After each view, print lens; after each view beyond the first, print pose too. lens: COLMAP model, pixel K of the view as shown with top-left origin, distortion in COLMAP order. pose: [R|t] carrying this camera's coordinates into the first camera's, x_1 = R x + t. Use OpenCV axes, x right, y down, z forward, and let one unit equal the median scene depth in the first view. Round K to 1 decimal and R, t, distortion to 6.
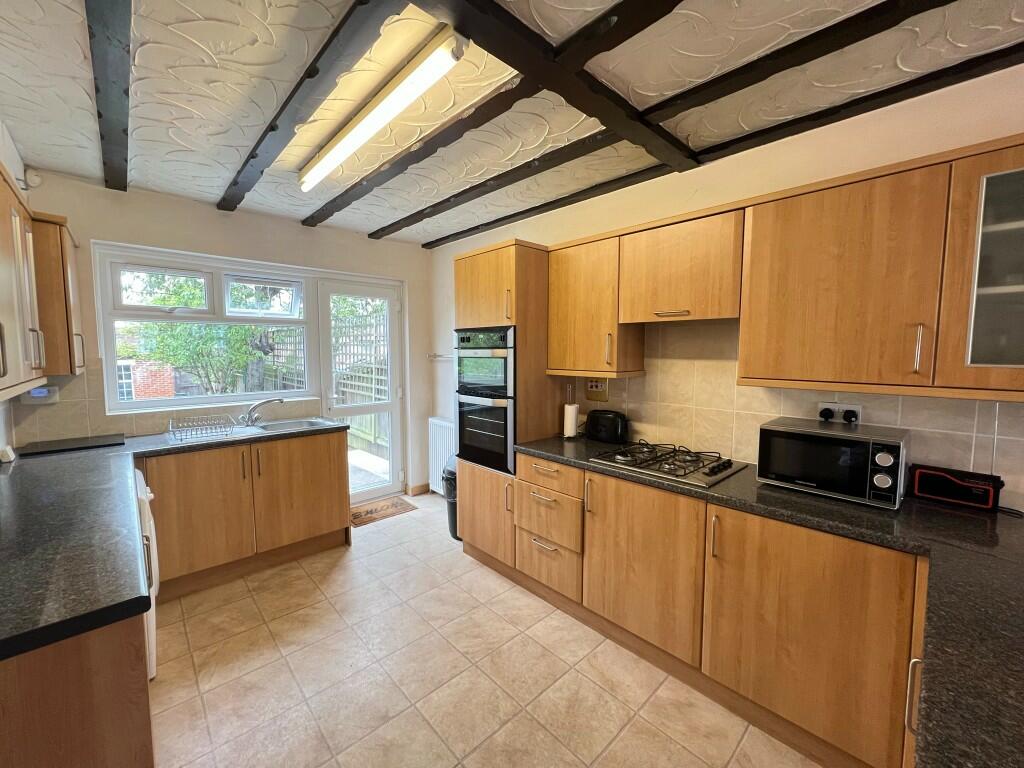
lens RADIAL K [[411.0, 0, 511.9], [0, 411.0, 381.4], [0, 0, 1]] dist [-0.002559, 0.001140]
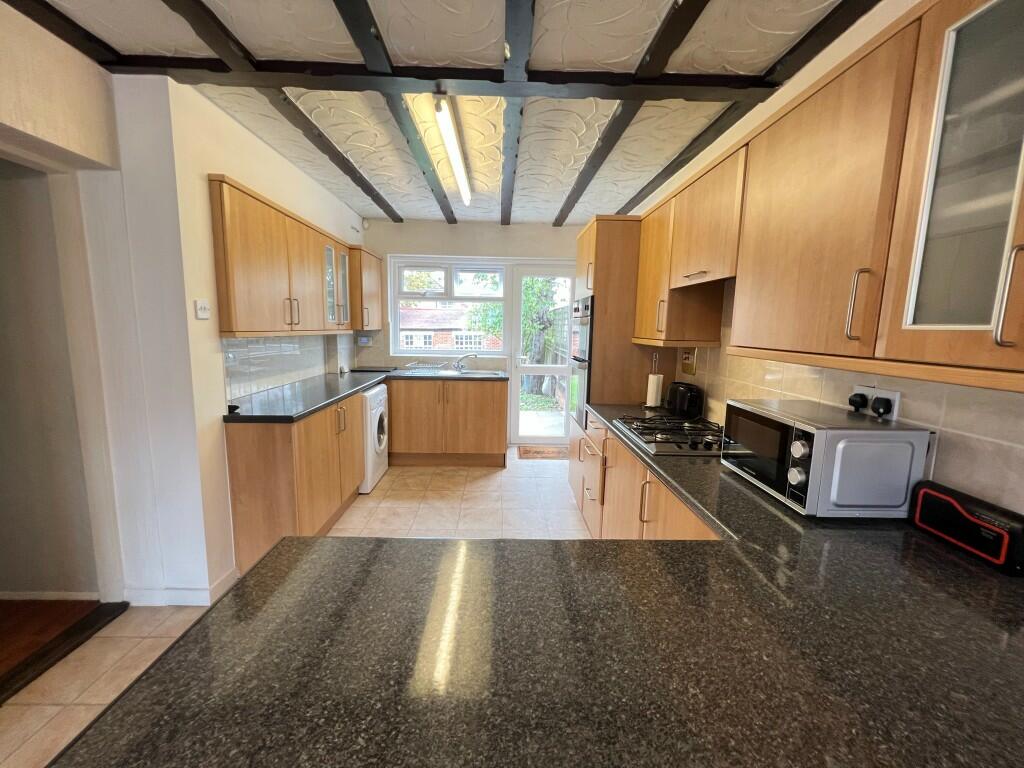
lens RADIAL K [[408.2, 0, 510.3], [0, 408.2, 380.5], [0, 0, 1]] dist [-0.002961, 0.000176]
pose [[0.746127, 0.102530, -0.657861, 0.591038], [-0.070927, 0.994689, 0.074582, 0.024493], [0.662014, -0.008988, 0.749437, 0.035079]]
